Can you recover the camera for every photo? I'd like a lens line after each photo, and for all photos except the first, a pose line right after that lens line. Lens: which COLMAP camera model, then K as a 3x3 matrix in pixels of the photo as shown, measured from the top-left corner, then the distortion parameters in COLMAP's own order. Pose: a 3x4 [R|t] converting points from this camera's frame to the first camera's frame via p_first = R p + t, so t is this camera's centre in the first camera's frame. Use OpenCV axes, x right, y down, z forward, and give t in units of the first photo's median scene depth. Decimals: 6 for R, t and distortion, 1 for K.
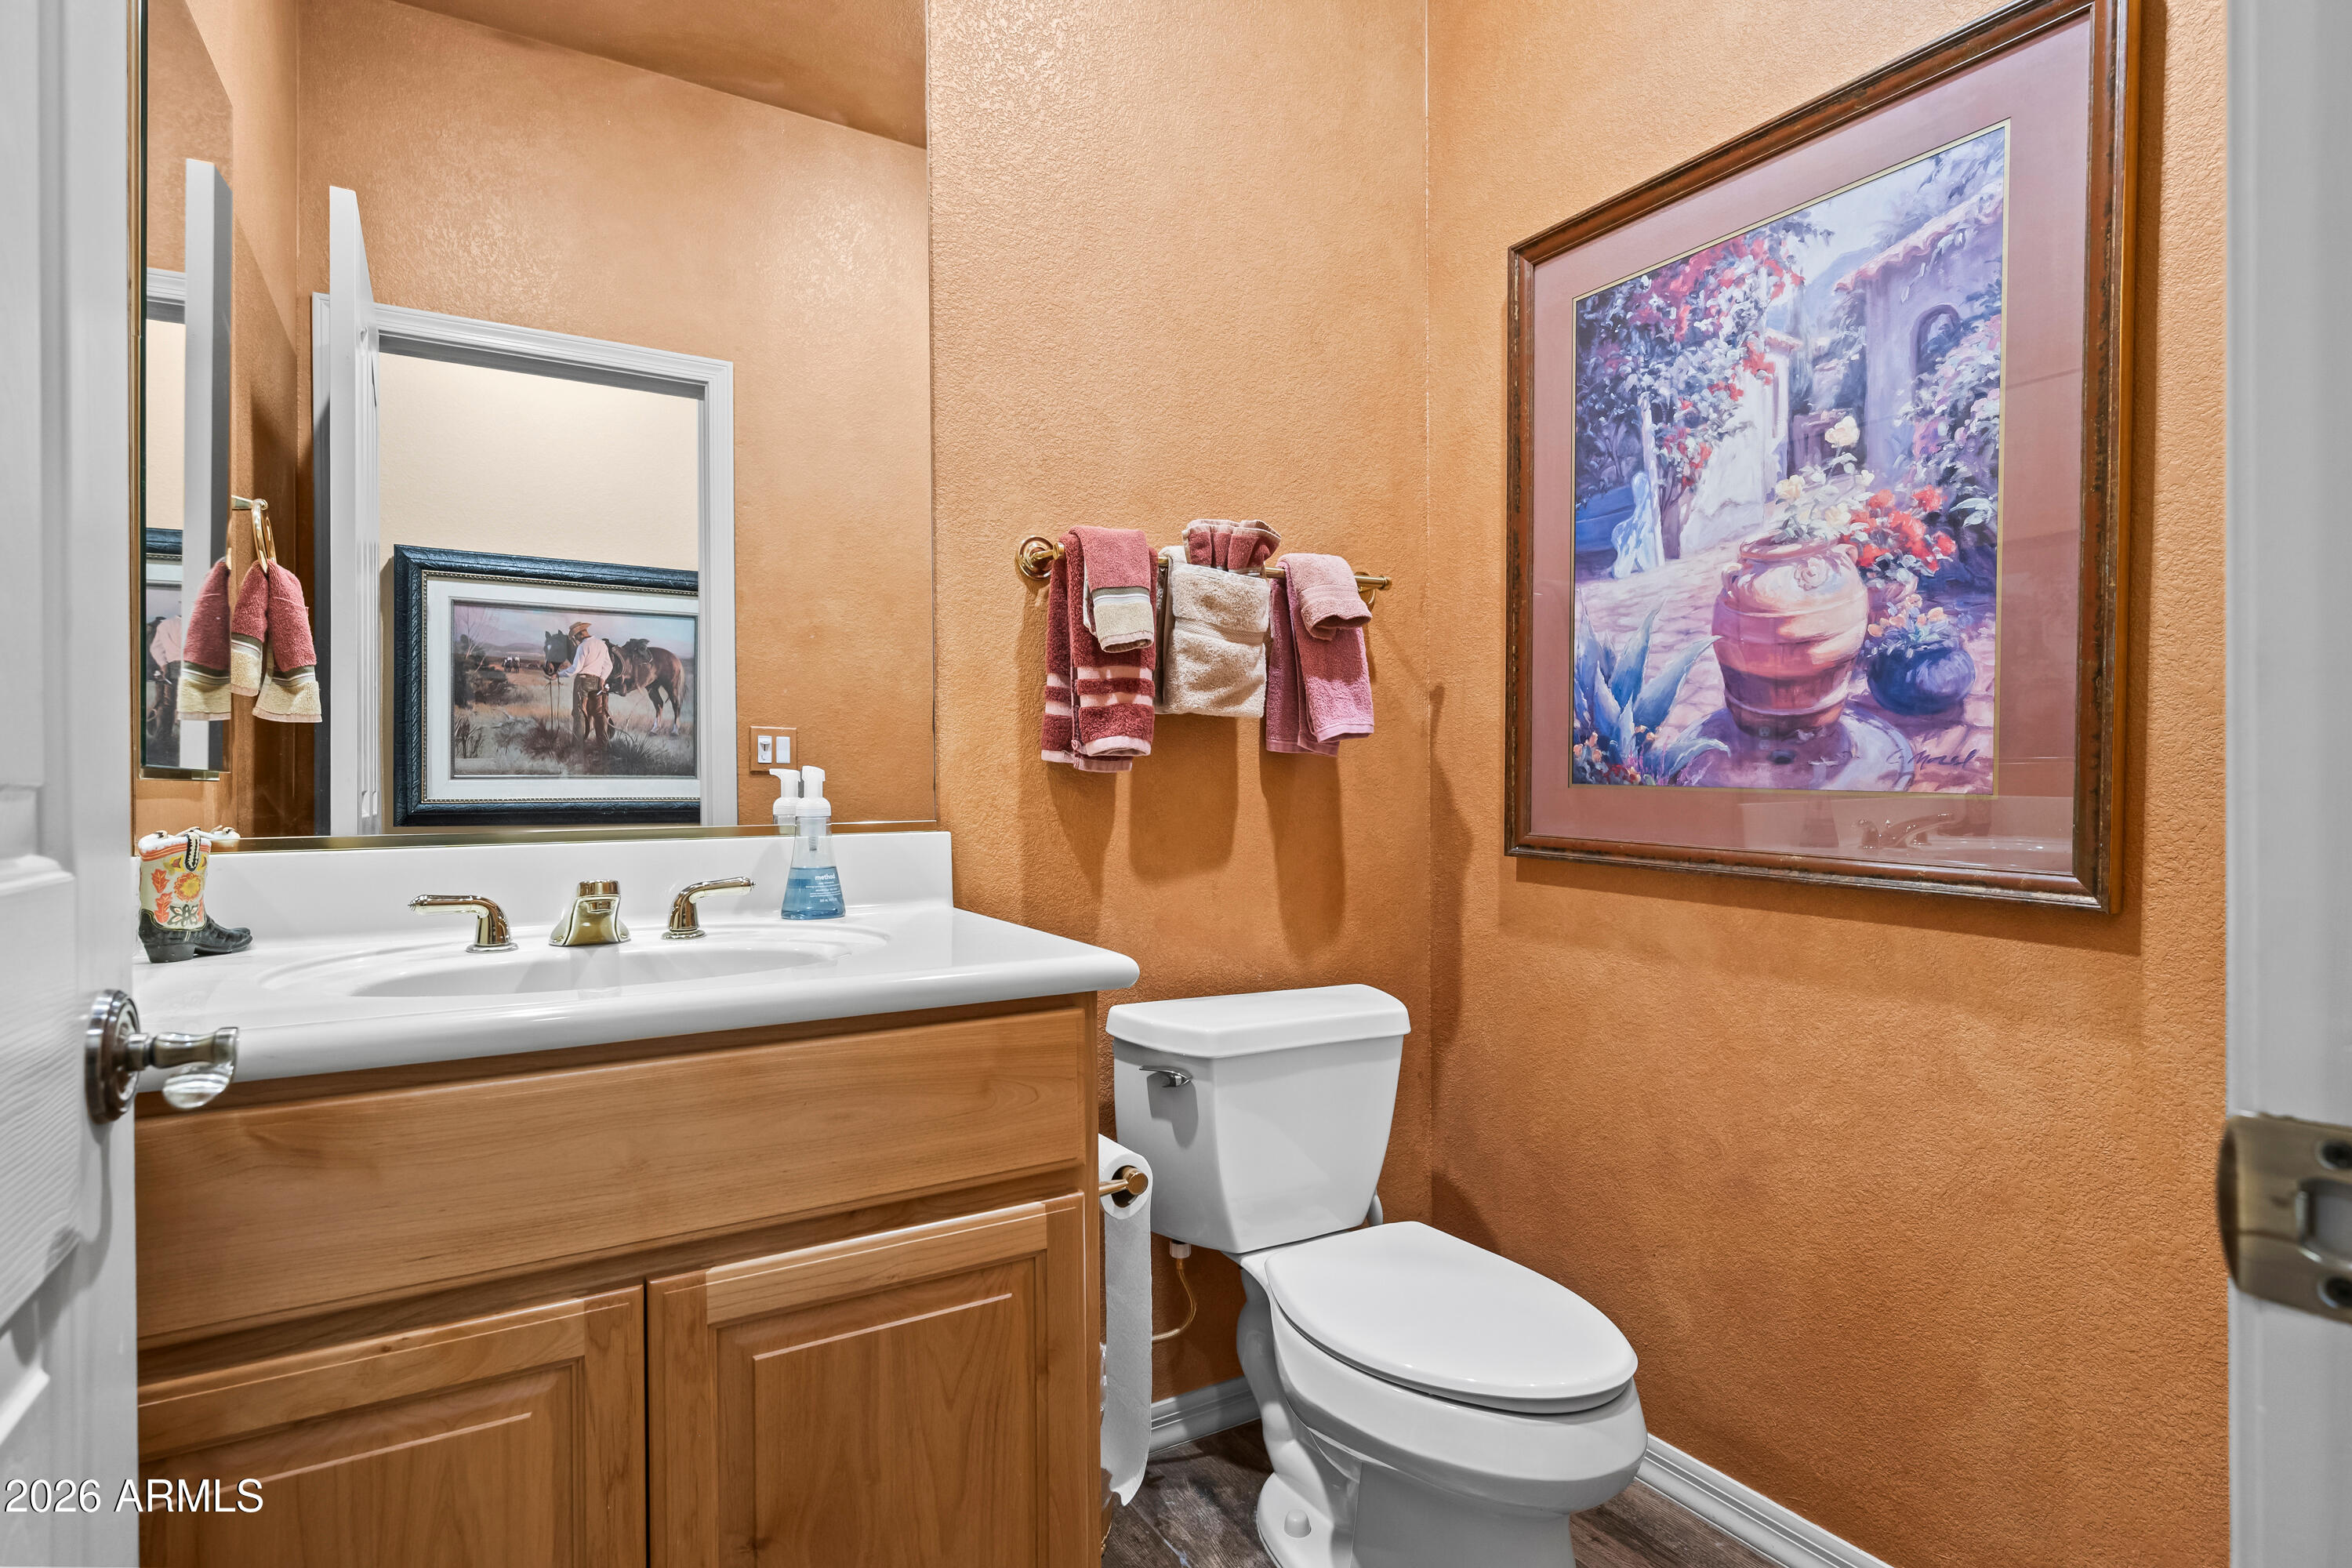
lens RADIAL K [[1283.6, 0, 1190.3], [0, 1283.6, 784.7], [0, 0, 1]] dist [0.002184, 0.000632]
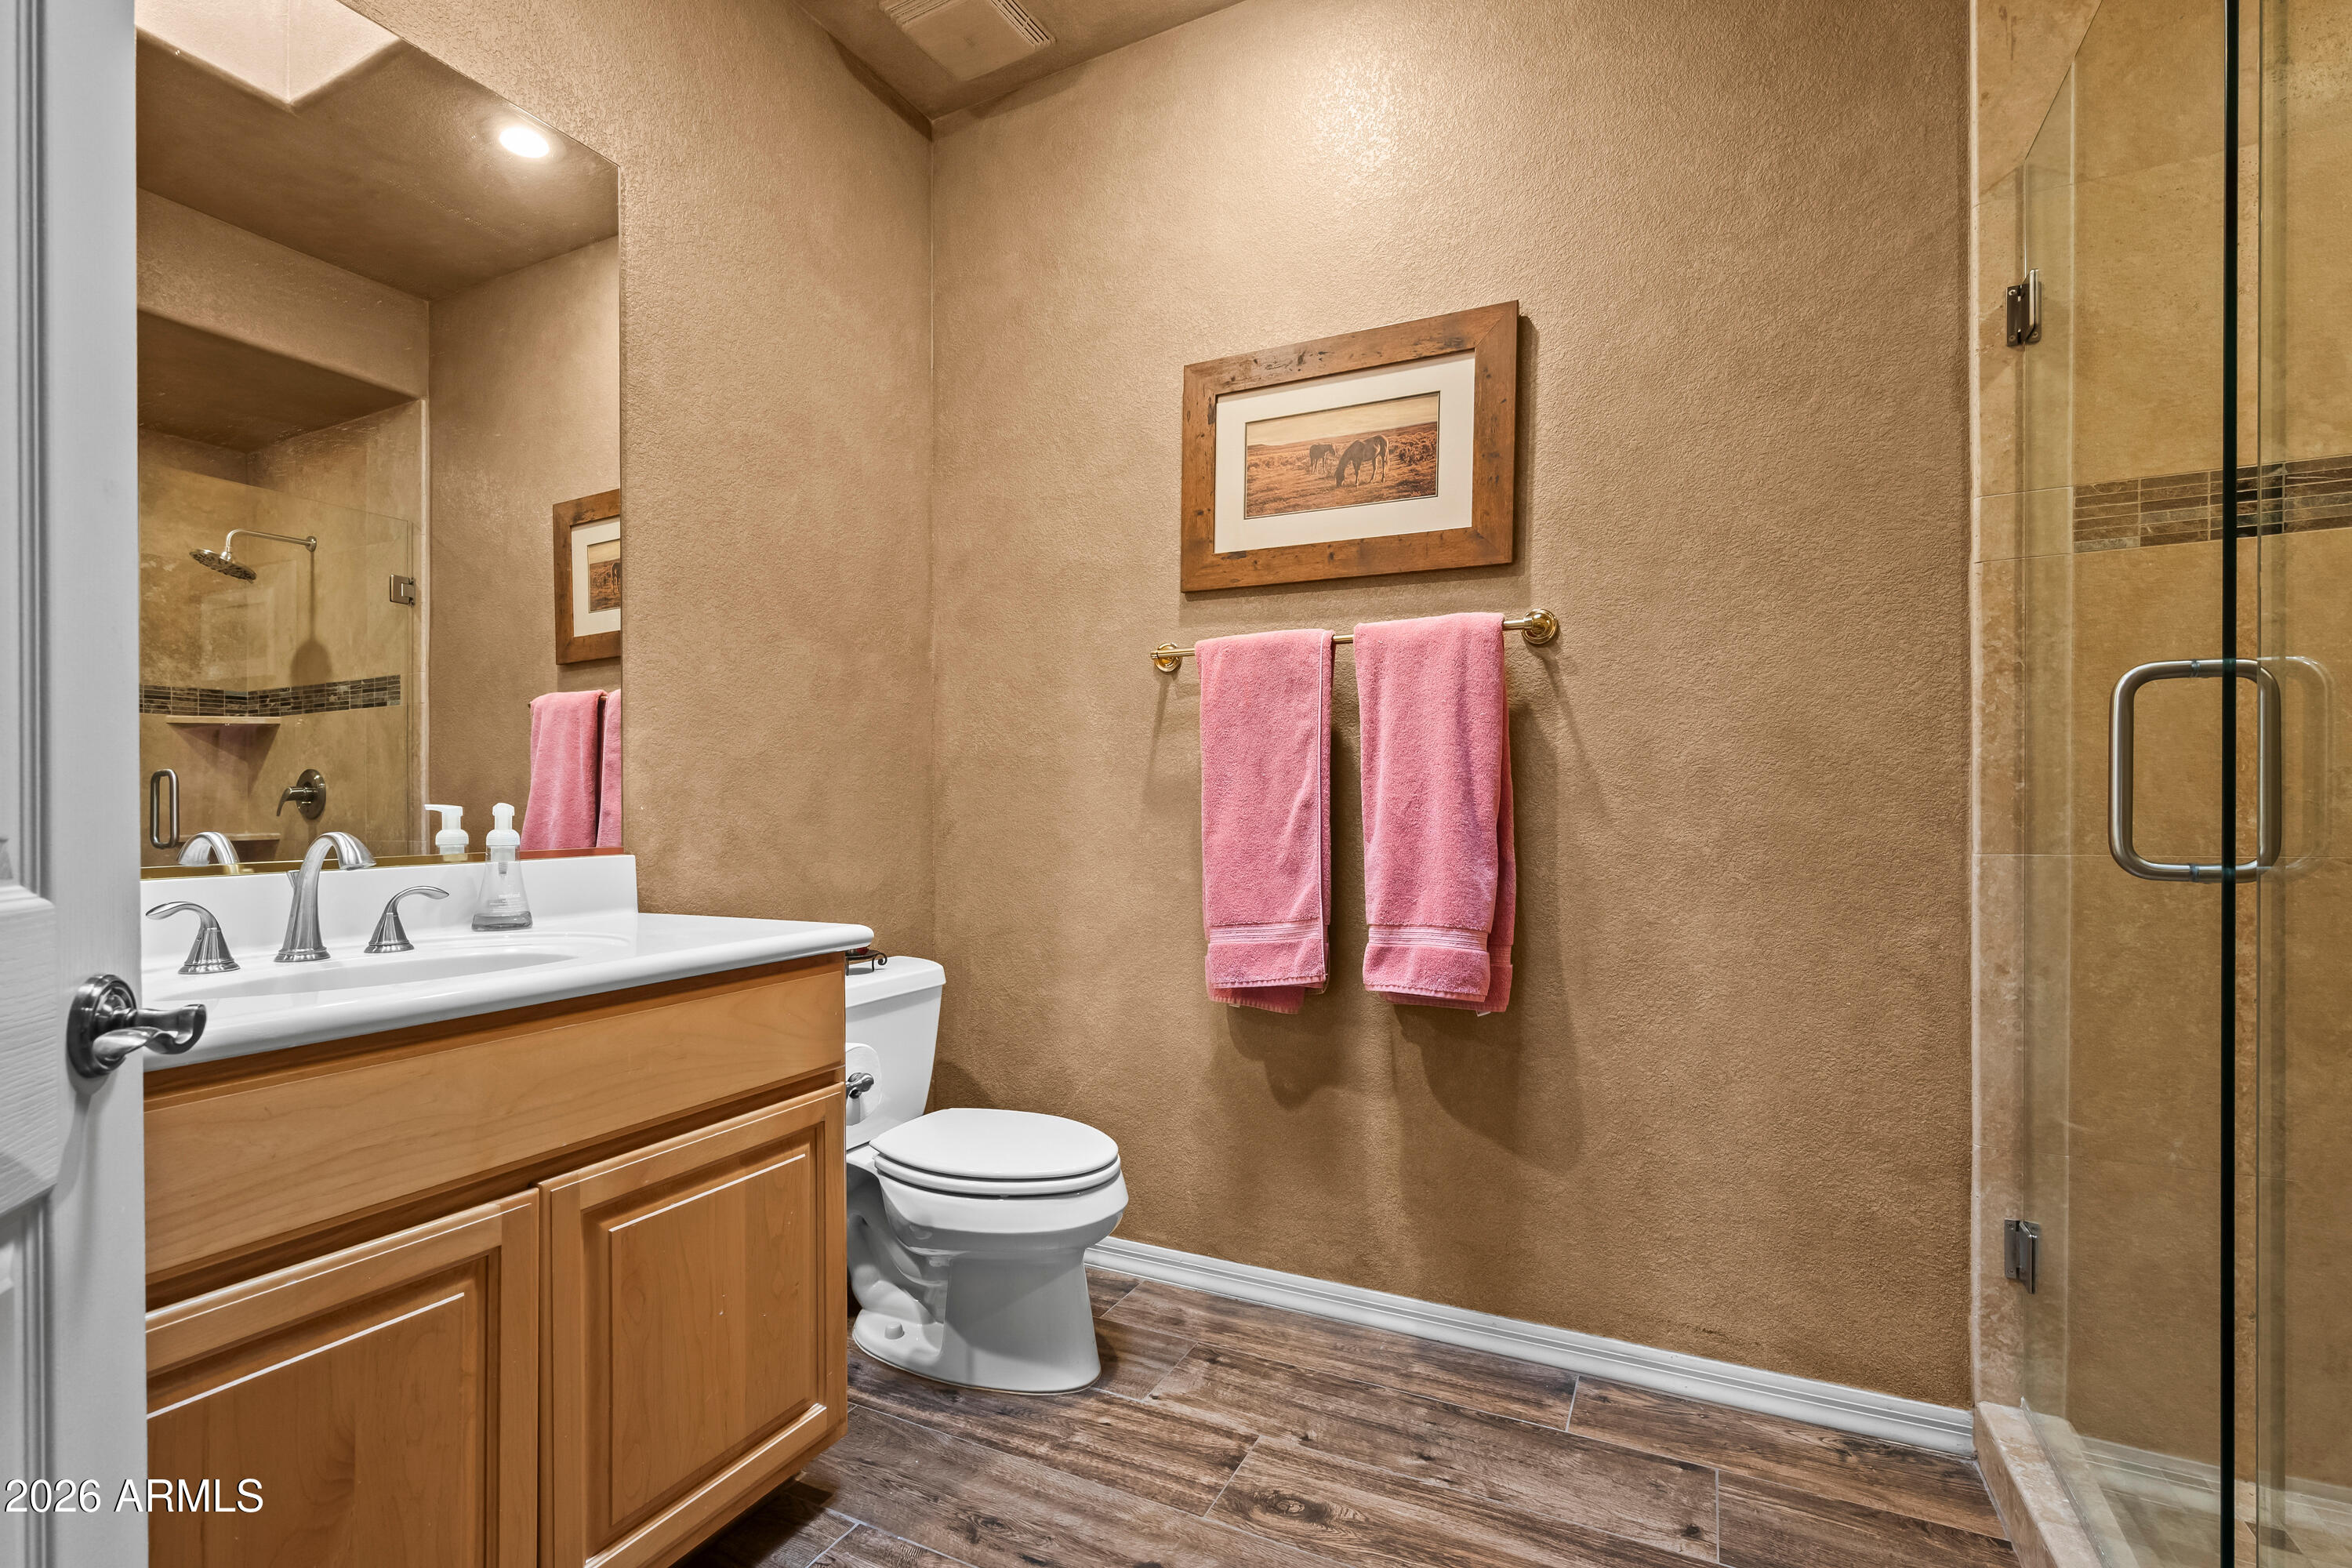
lens RADIAL K [[1096.0, 0, 1170.1], [0, 1096.0, 795.4], [0, 0, 1]] dist [-0.006083, -0.000809]
pose [[0.844916, 0.001720, 0.534896, -0.323636], [0.008428, 0.999828, -0.016529, -0.001120], [-0.534833, 0.018473, 0.844756, -0.237665]]
